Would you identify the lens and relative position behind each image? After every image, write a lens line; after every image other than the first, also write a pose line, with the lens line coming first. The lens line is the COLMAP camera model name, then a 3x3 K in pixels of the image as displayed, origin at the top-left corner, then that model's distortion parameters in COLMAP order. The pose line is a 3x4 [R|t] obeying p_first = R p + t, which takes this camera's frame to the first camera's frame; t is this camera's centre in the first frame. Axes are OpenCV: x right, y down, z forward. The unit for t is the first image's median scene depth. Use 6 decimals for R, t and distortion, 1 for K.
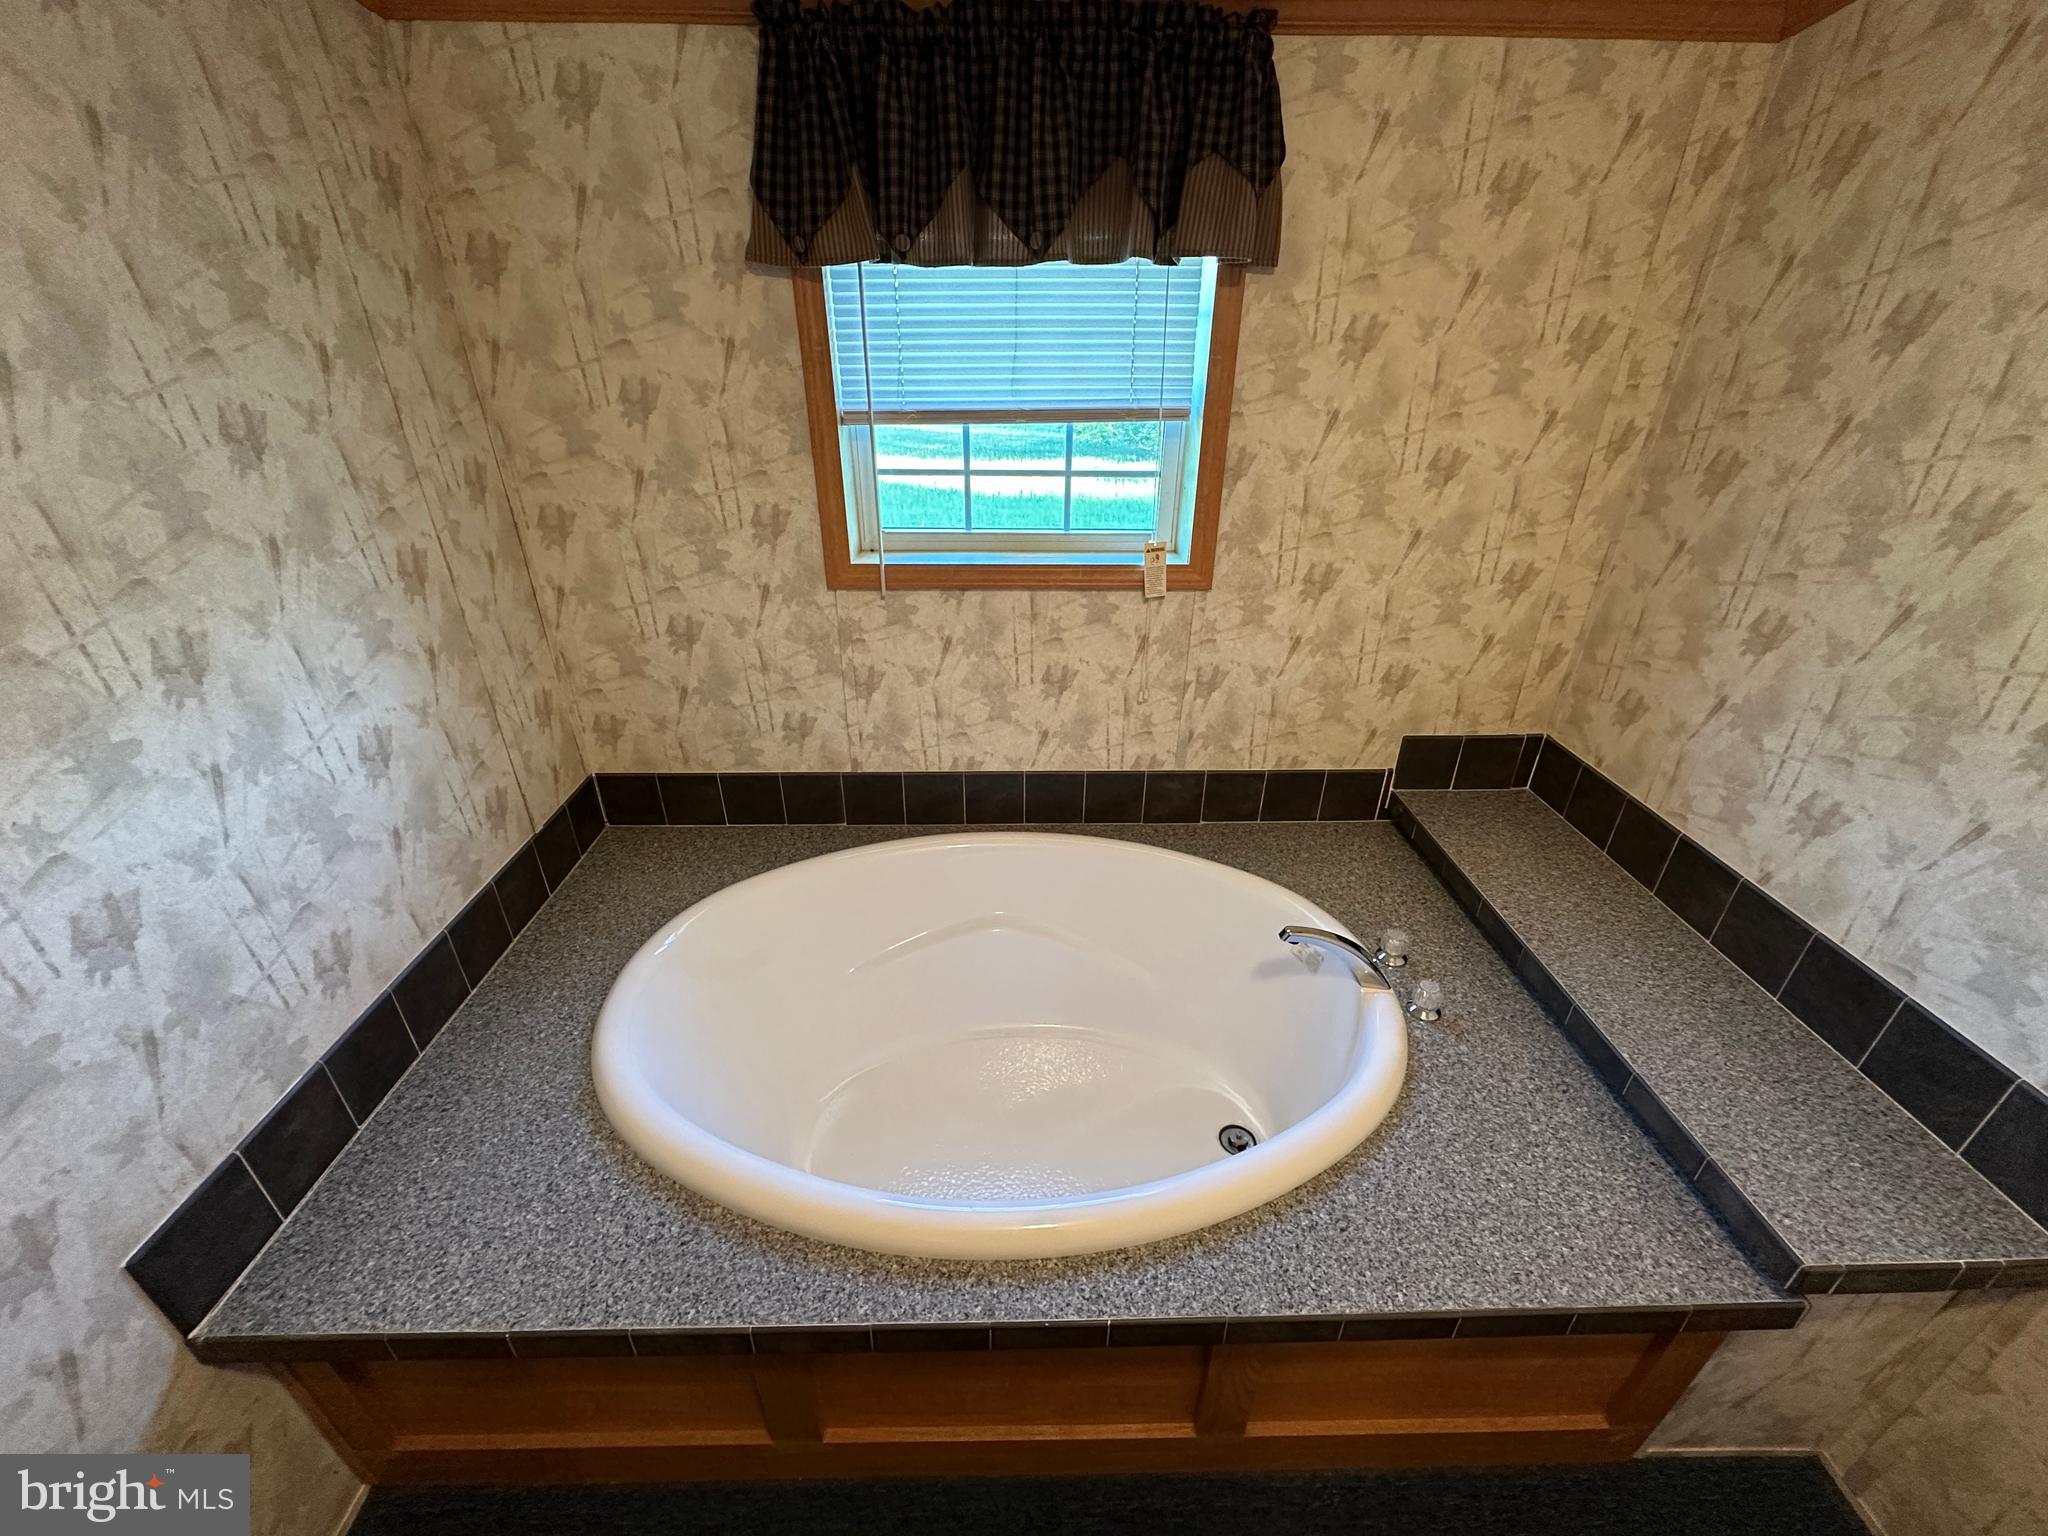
lens RADIAL K [[815.8, 0, 1023.3], [0, 815.8, 761.4], [0, 0, 1]] dist [-0.004087, 0.001090]
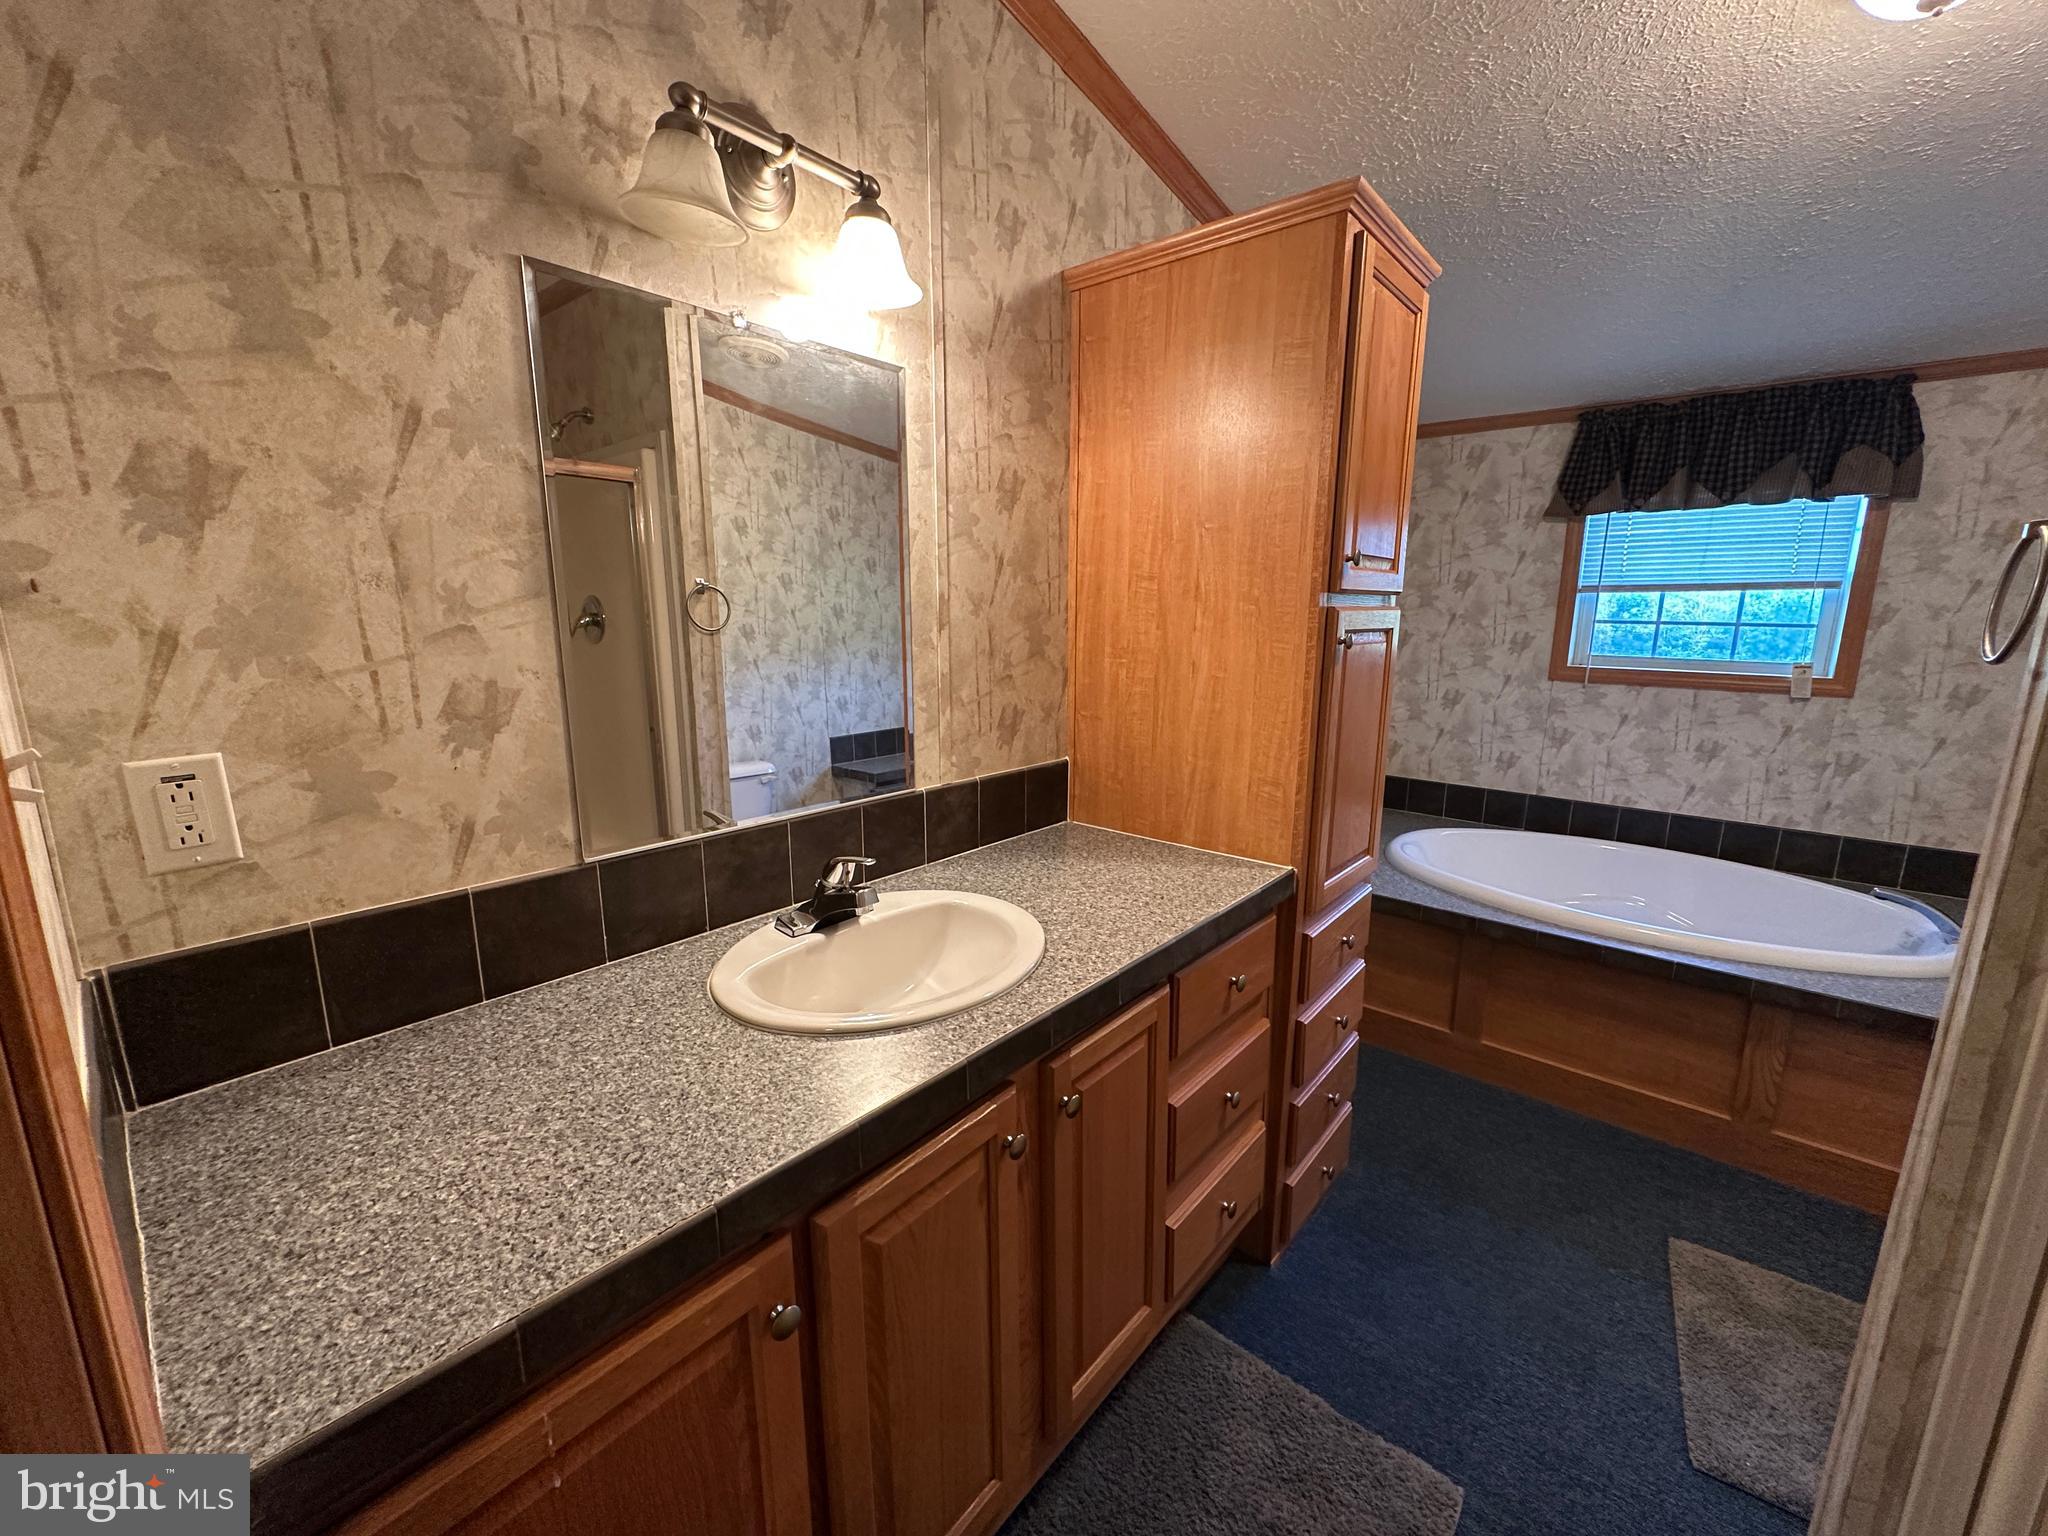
lens RADIAL K [[815.8, 0, 1024.0], [0, 815.8, 764.3], [0, 0, 1]] dist [-0.004087, 0.001090]
pose [[0.745506, 0.128688, -0.653957, 0.091752], [-0.314848, 0.932801, -0.175365, 0.628947], [0.587444, 0.336633, 0.735926, -0.909548]]
